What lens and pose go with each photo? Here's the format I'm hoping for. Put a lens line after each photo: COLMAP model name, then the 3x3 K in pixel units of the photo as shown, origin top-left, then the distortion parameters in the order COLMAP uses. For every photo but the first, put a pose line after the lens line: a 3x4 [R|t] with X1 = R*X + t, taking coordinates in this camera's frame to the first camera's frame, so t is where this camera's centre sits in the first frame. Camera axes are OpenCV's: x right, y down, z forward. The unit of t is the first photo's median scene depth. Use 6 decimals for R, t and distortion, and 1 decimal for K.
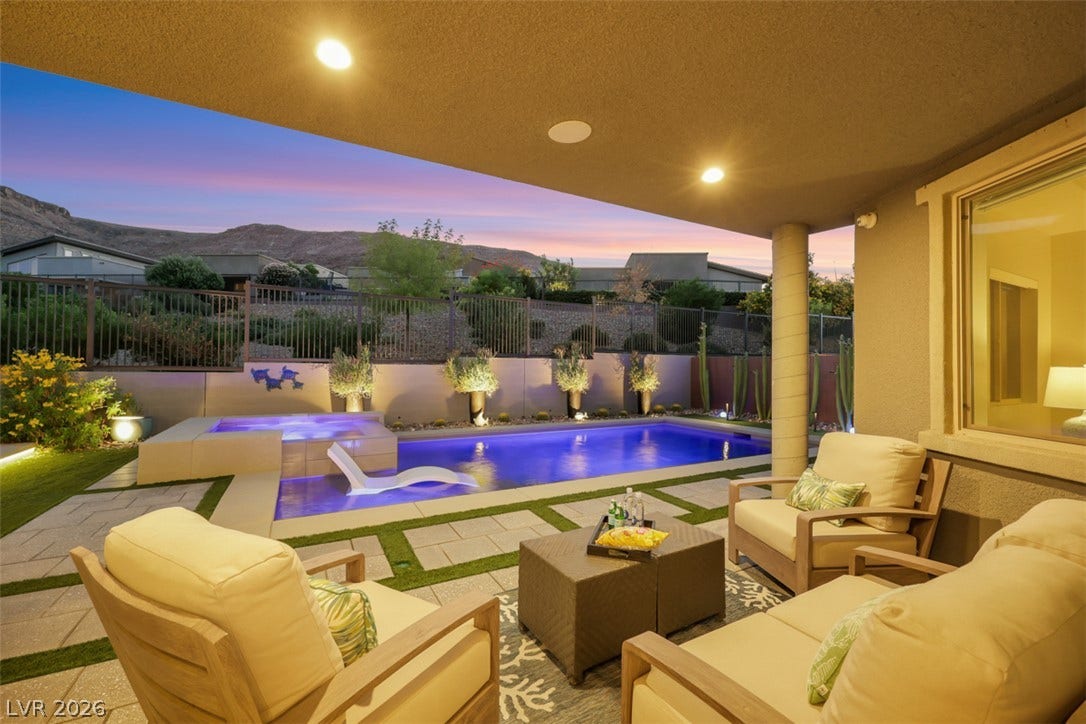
lens RADIAL K [[446.0, 0, 550.7], [0, 446.0, 356.6], [0, 0, 1]] dist [0.002818, -0.001035]
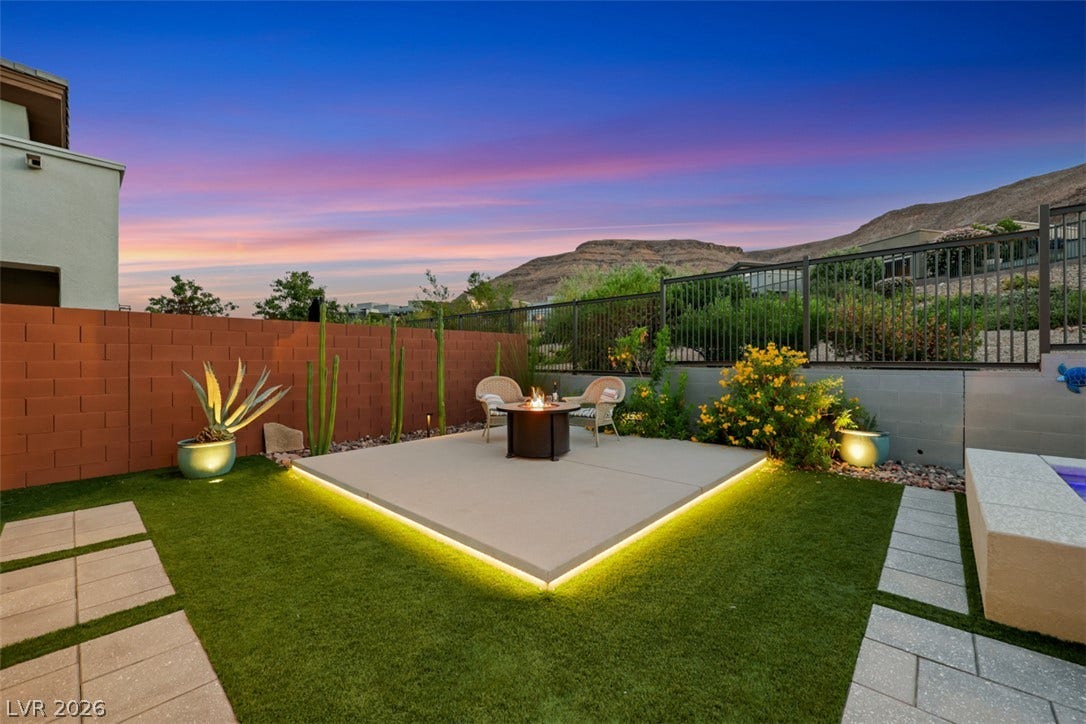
lens RADIAL K [[437.0, 0, 543.4], [0, 437.0, 357.2], [0, 0, 1]] dist [-0.000502, -0.000388]
pose [[0.312230, -0.020255, -0.949790, -0.359193], [0.027055, 0.999557, -0.012423, 0.007752], [0.949621, -0.021818, 0.312640, 0.245171]]
